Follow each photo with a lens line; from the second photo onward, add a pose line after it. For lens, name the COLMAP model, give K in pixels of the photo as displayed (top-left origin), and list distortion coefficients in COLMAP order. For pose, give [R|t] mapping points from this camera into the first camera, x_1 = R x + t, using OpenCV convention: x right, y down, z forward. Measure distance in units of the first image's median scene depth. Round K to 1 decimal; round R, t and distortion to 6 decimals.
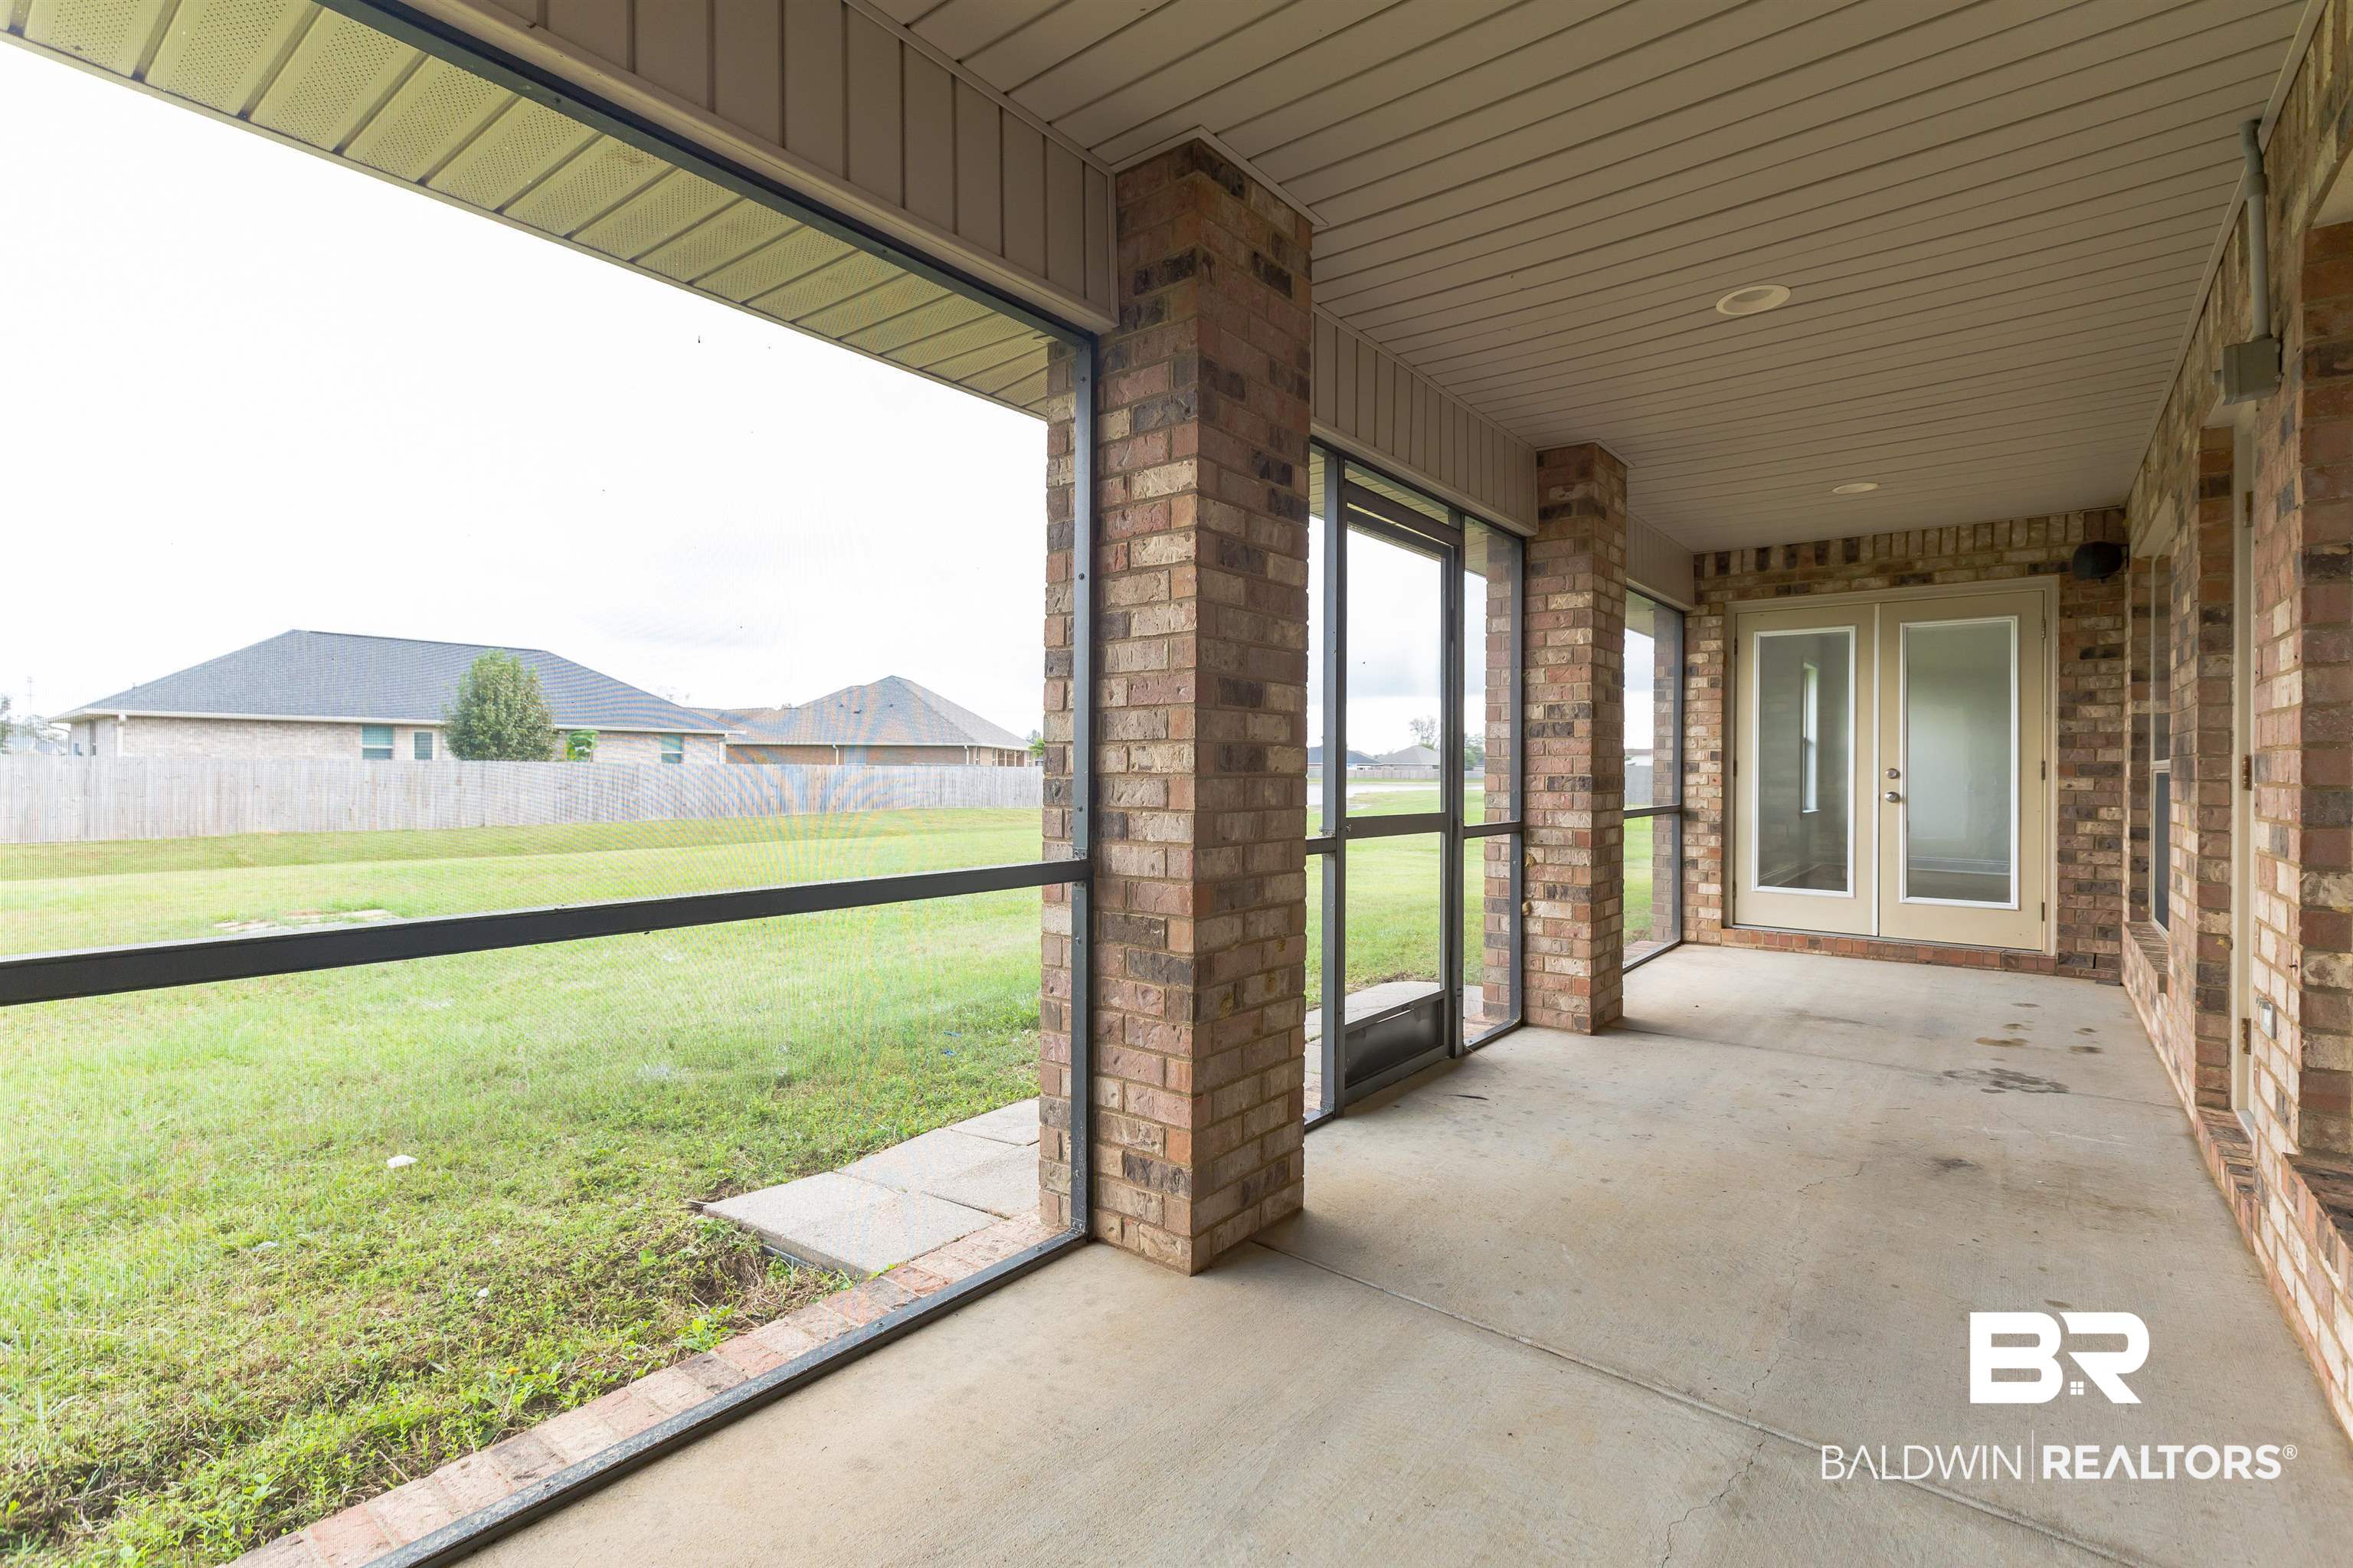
lens RADIAL K [[1058.0, 0, 1159.9], [0, 1058.0, 776.3], [0, 0, 1]] dist [0.008171, 0.000008]
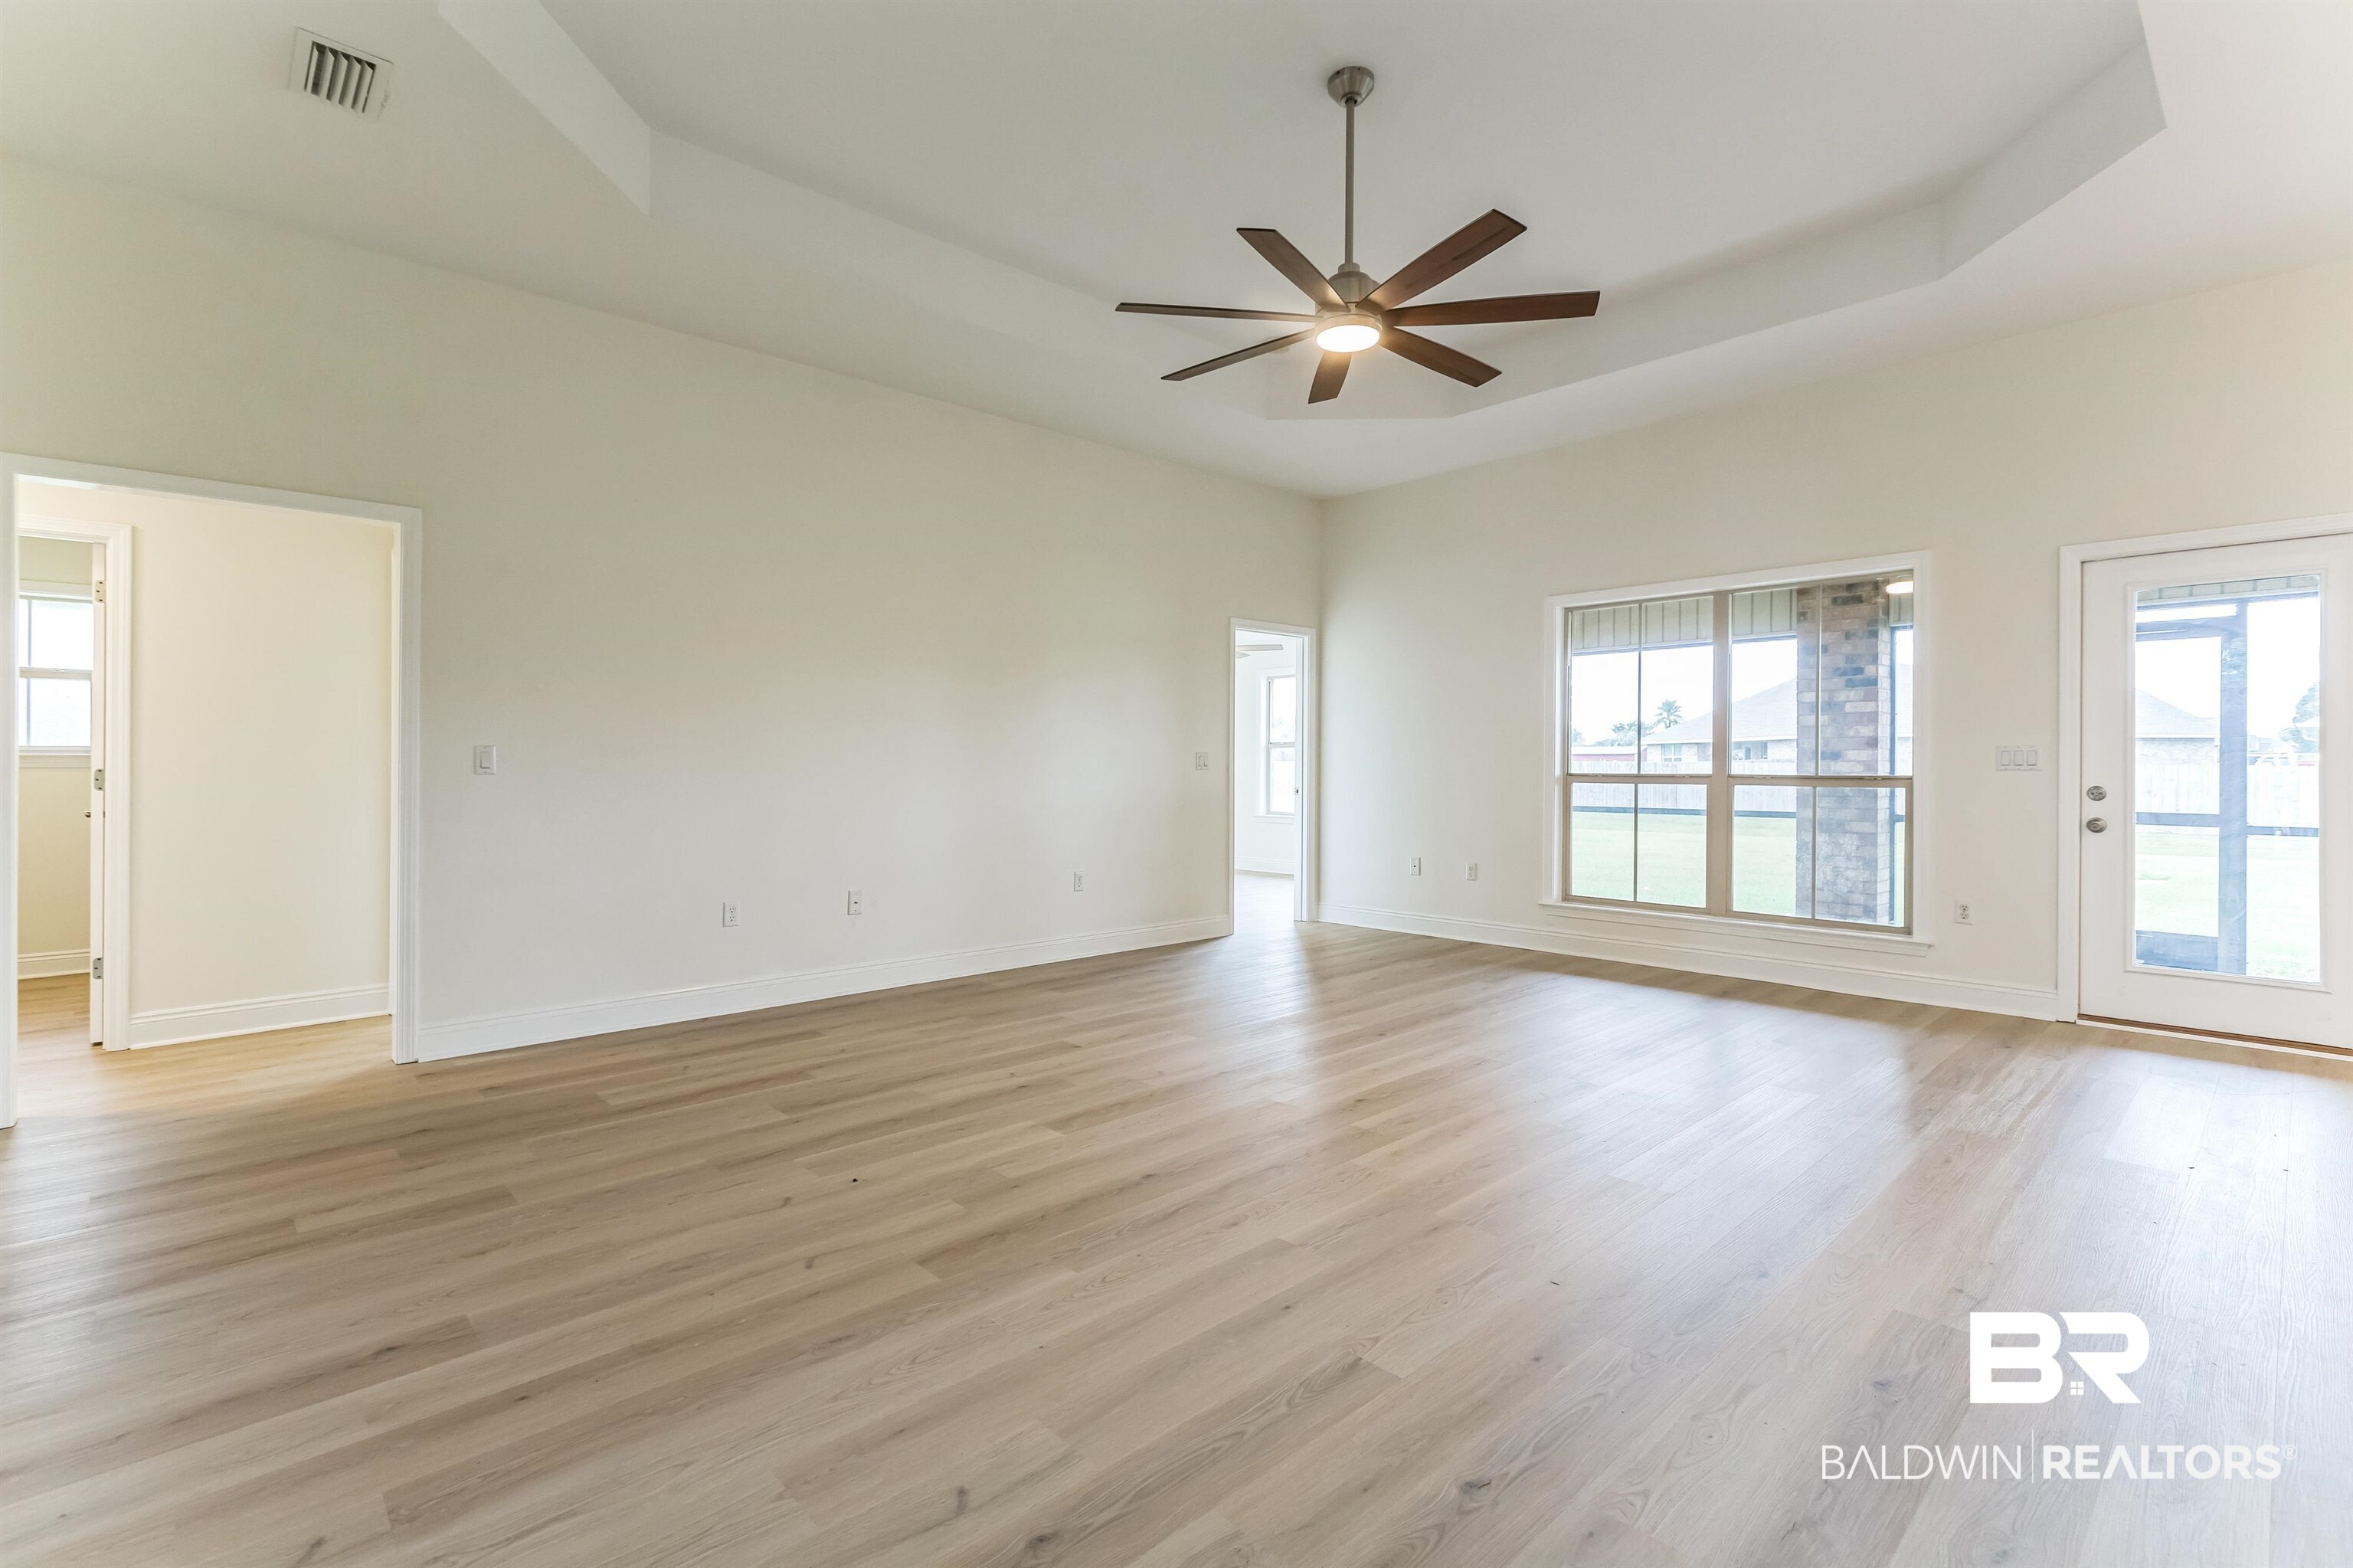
lens RADIAL K [[1062.0, 0, 1184.0], [0, 1062.0, 767.4], [0, 0, 1]] dist [0.001457, 0.000426]
pose [[-0.140298, -0.005177, -0.990096, 1.161238], [-0.007543, 0.999963, -0.004160, -0.007500], [0.990081, 0.006885, -0.140332, -0.117255]]
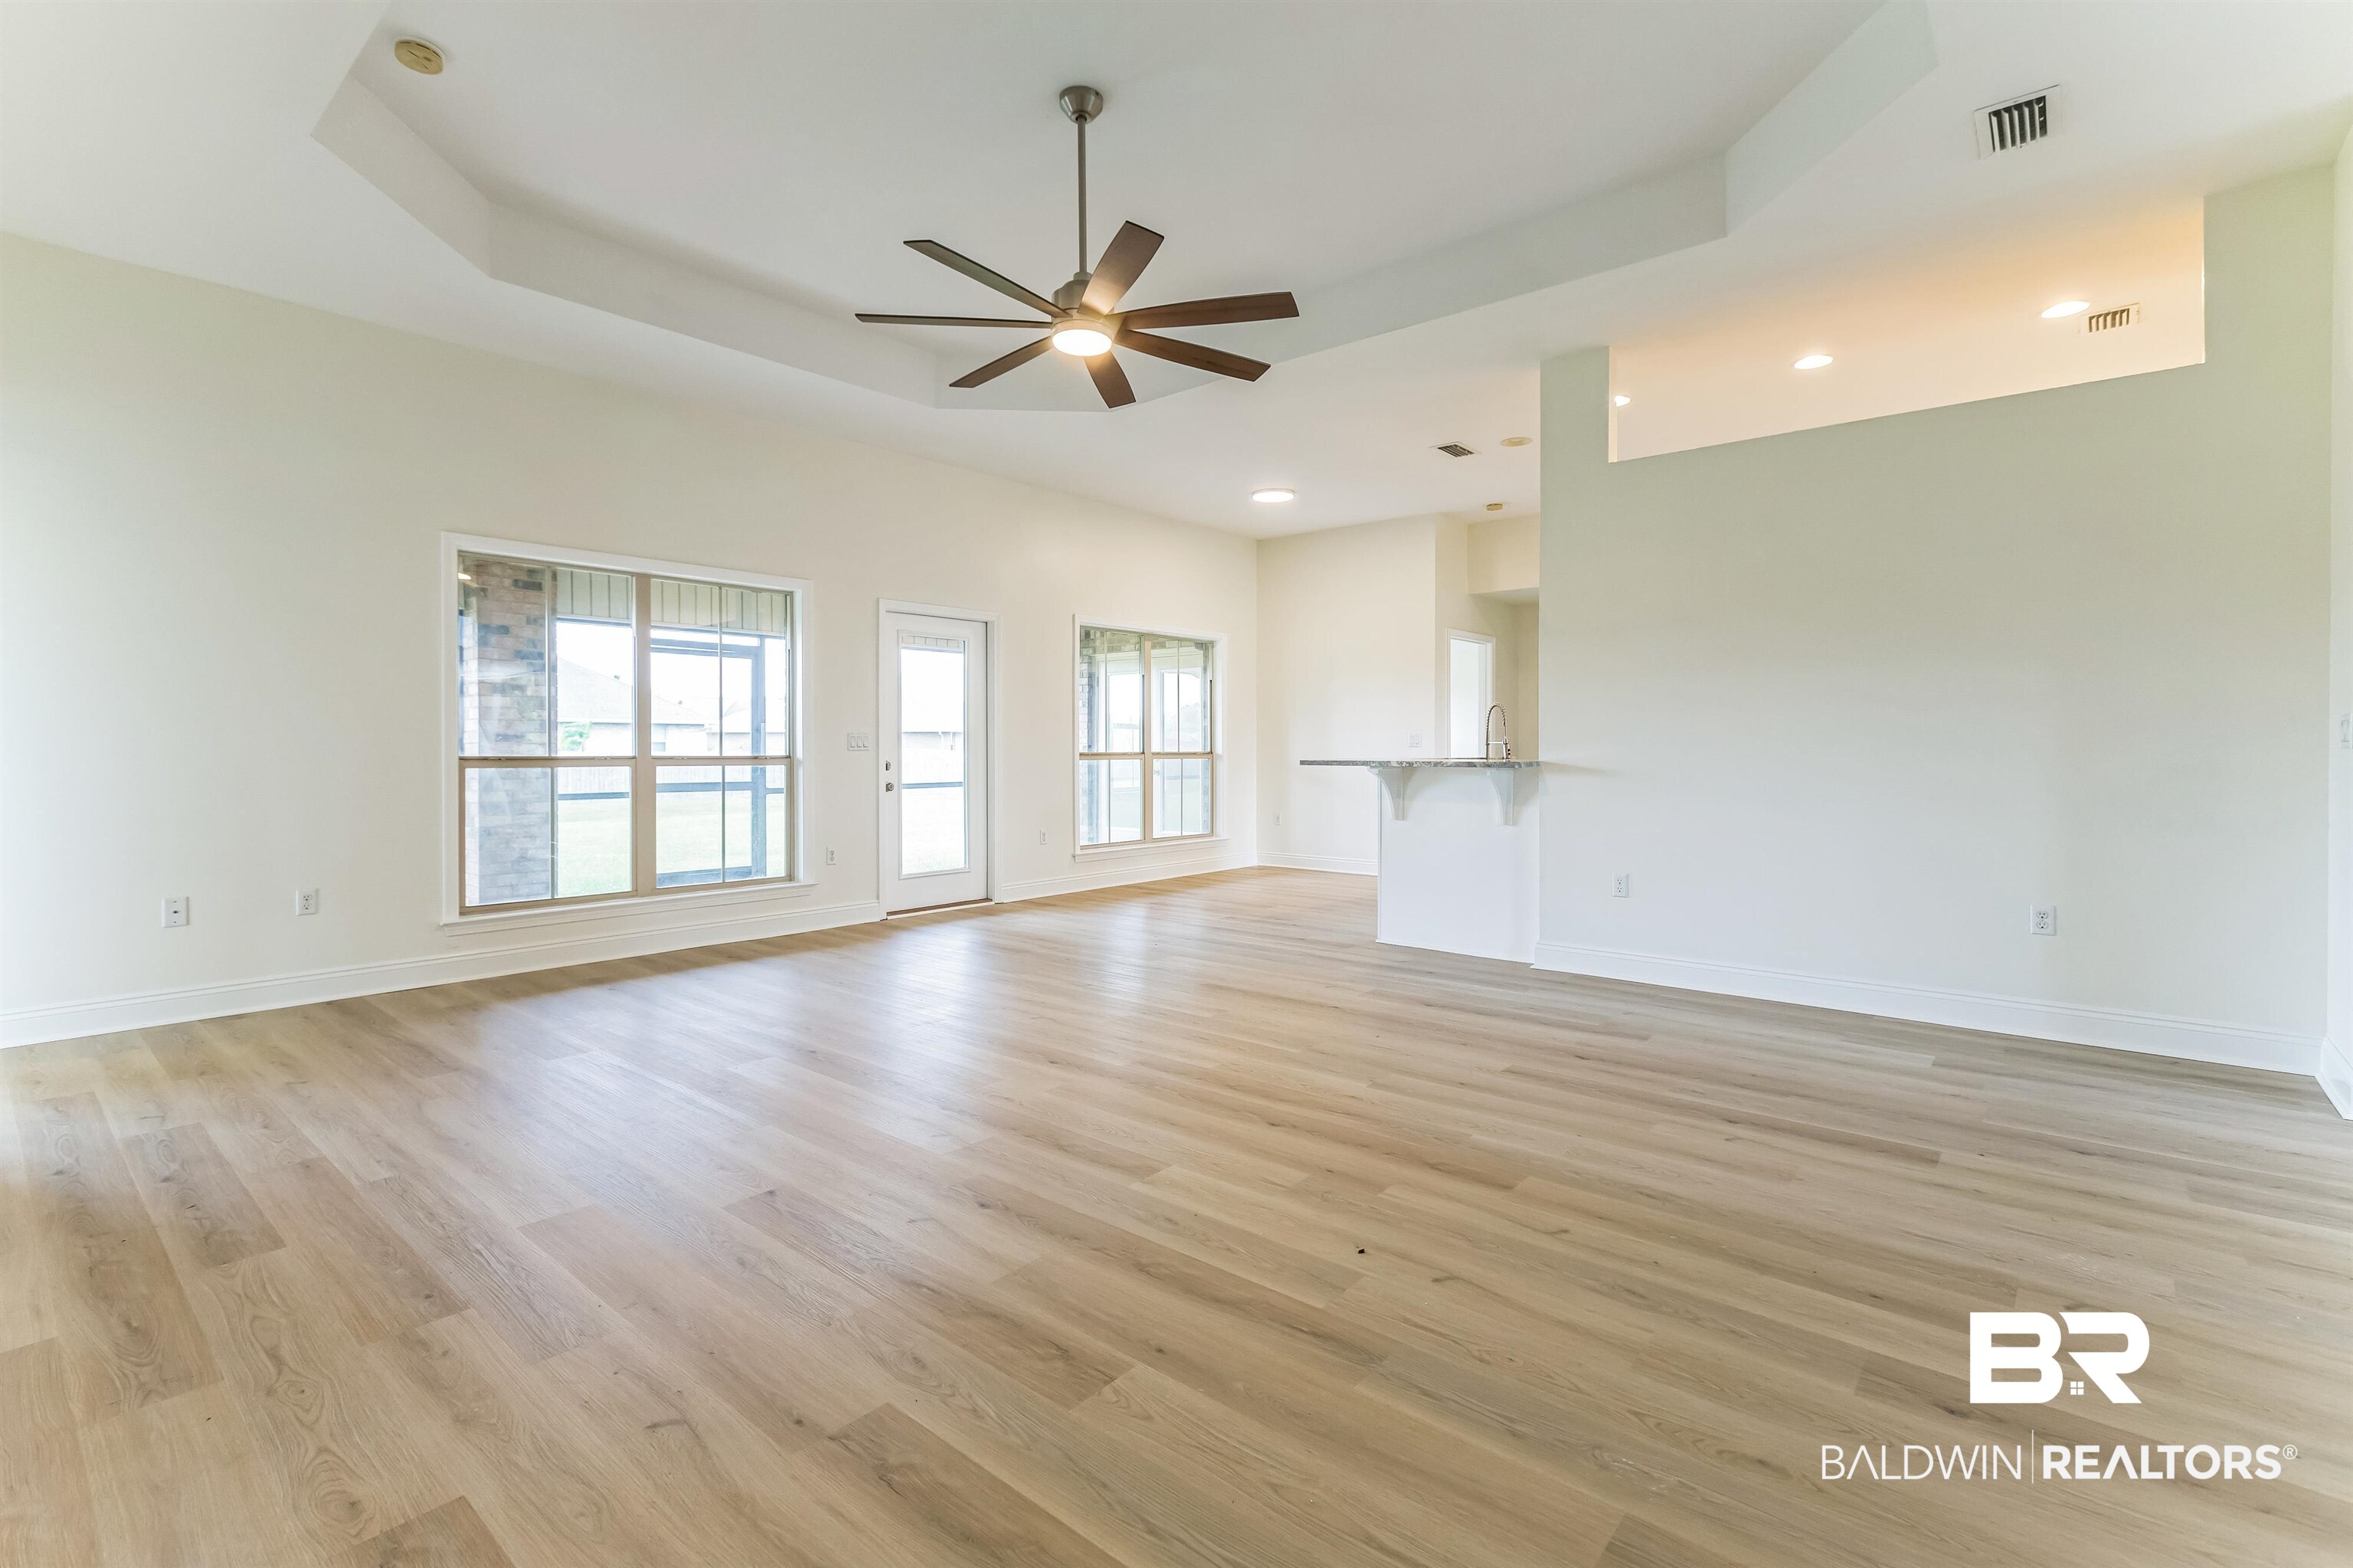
lens RADIAL K [[1041.5, 0, 1174.1], [0, 1041.5, 771.7], [0, 0, 1]] dist [0.002616, 0.000286]
pose [[0.999274, -0.007578, -0.037340, 0.719553], [0.008157, 0.999848, 0.015378, -0.005403], [0.037218, -0.015672, 0.999184, -0.635124]]
